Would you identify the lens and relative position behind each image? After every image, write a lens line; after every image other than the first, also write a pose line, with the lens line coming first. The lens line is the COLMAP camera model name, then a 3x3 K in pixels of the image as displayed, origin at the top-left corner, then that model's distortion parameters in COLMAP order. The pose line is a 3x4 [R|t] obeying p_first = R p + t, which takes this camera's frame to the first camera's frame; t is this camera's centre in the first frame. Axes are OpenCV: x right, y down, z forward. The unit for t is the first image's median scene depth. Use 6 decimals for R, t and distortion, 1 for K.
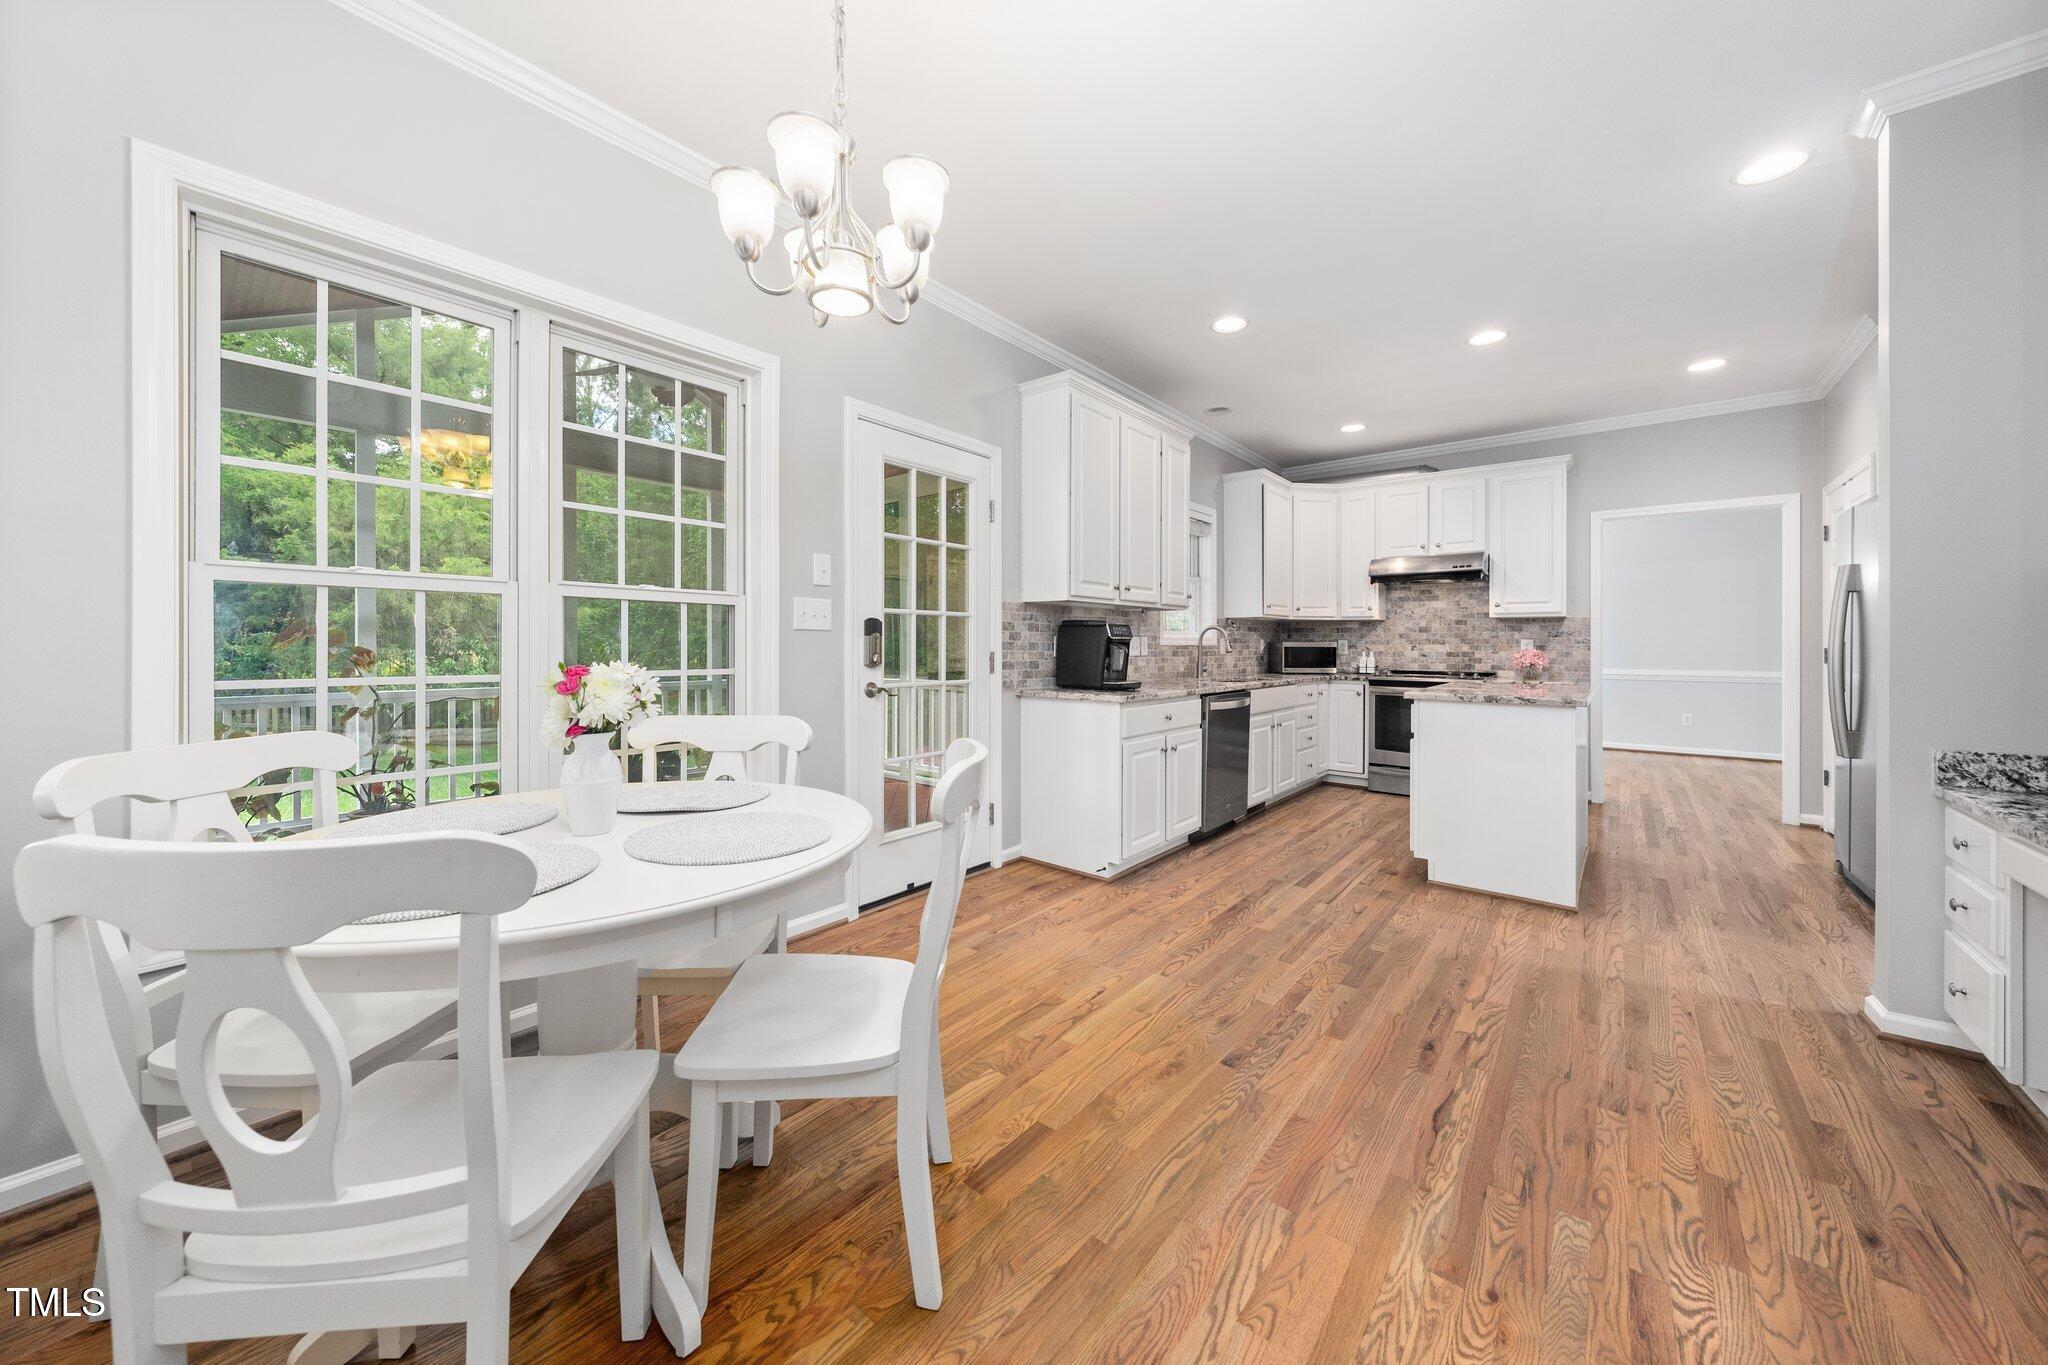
lens RADIAL K [[702.7, 0, 1022.1], [0, 702.7, 642.3], [0, 0, 1]] dist [0.000693, 0.000136]
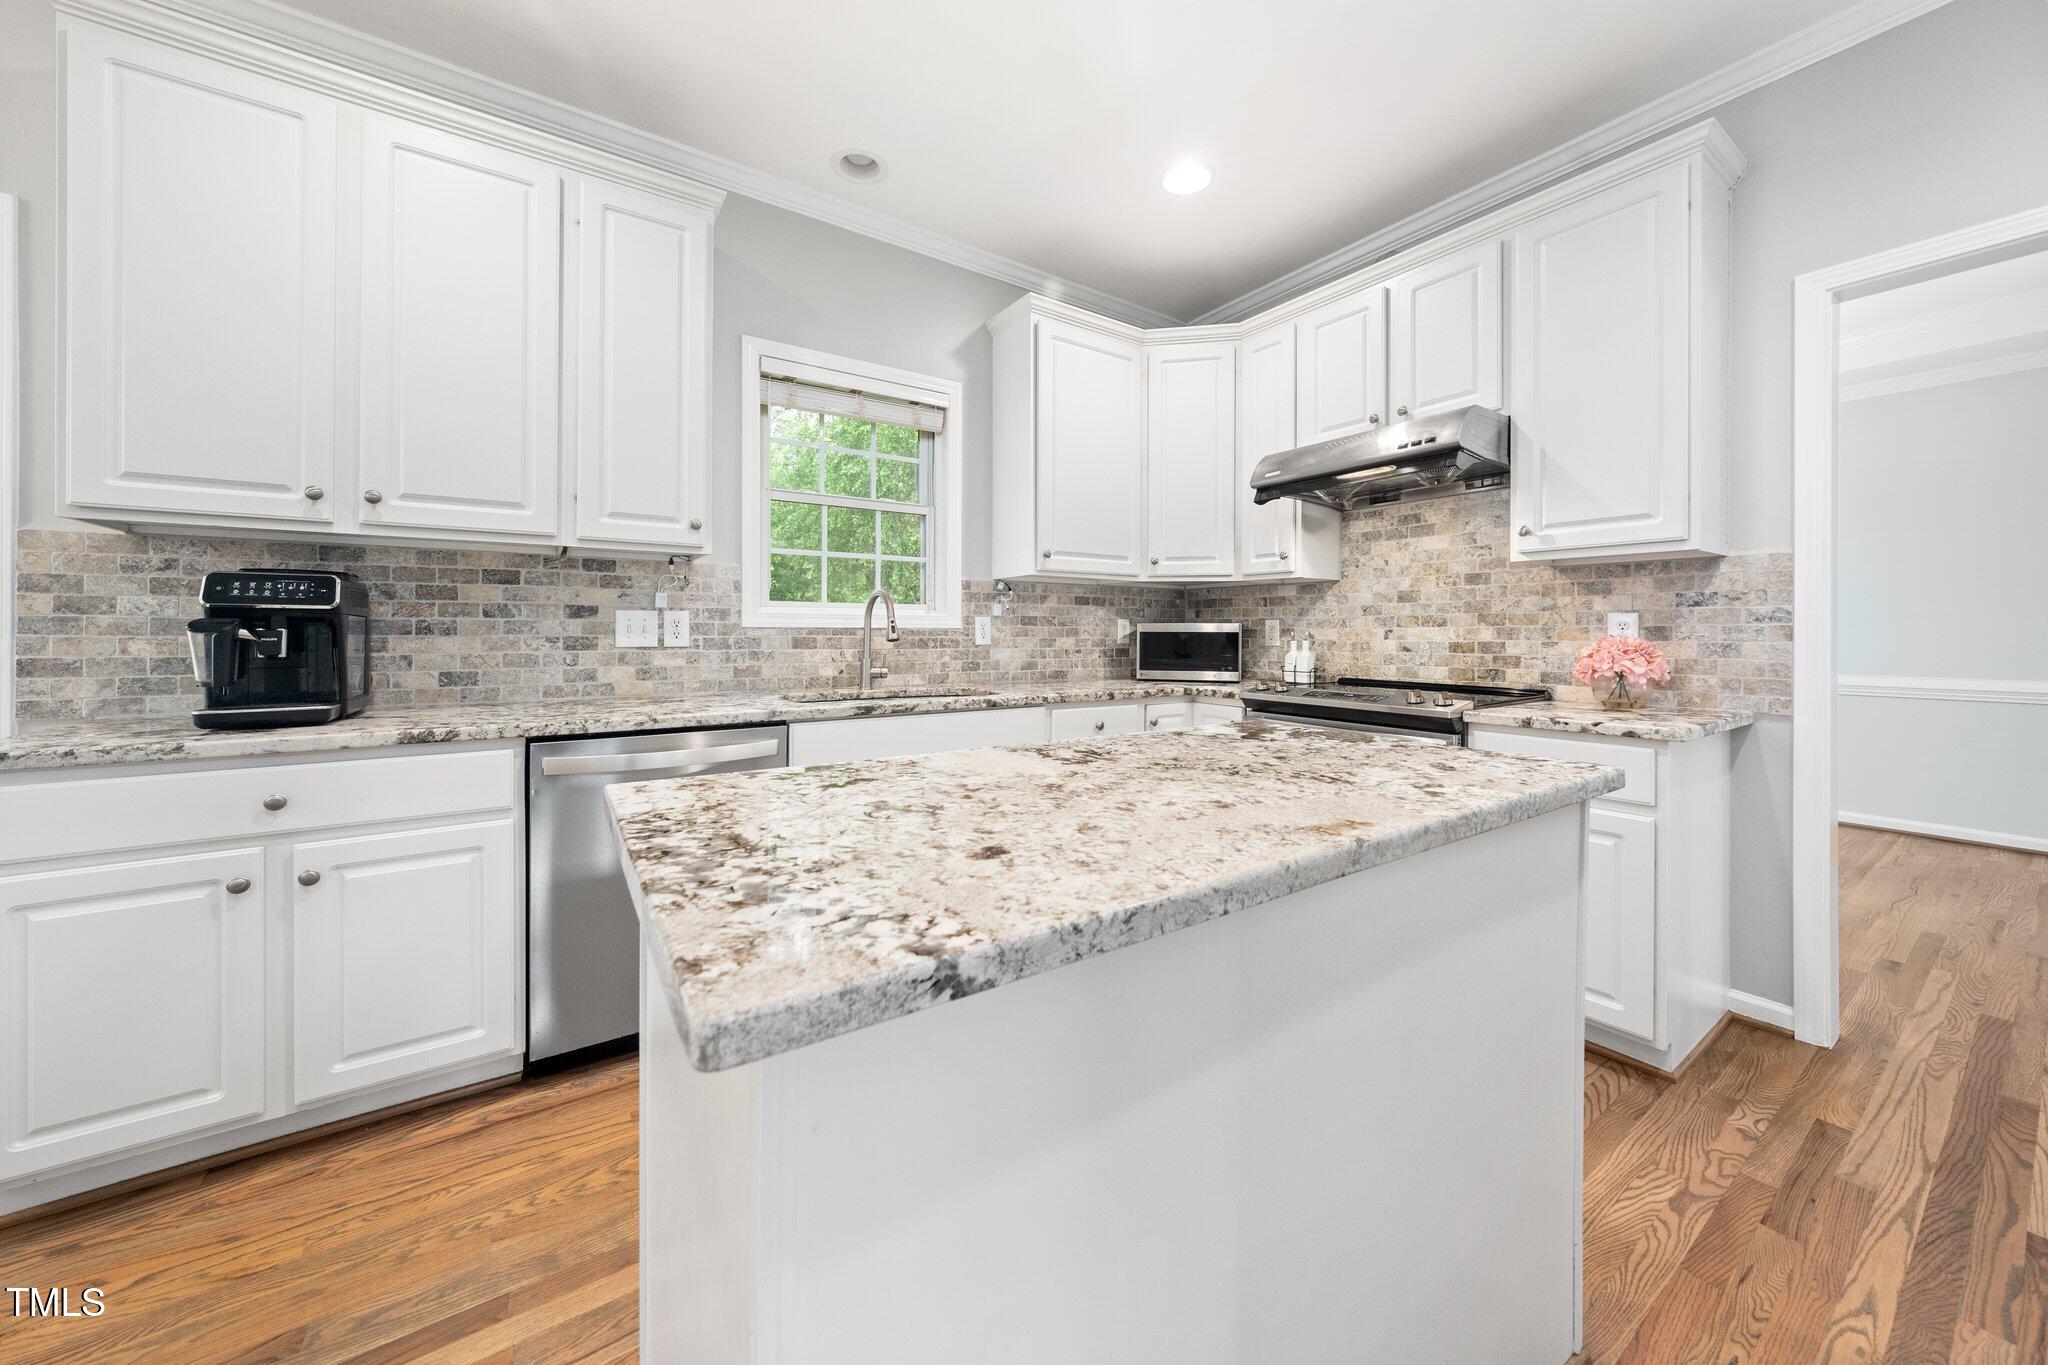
lens RADIAL K [[702.7, 0, 1042.3], [0, 702.7, 630.7], [0, 0, 1]] dist [0.000693, 0.000136]
pose [[0.961449, -0.001219, -0.274982, 0.490974], [0.001027, 0.999999, -0.000843, 0.006528], [0.274983, 0.000528, 0.961449, 0.489649]]
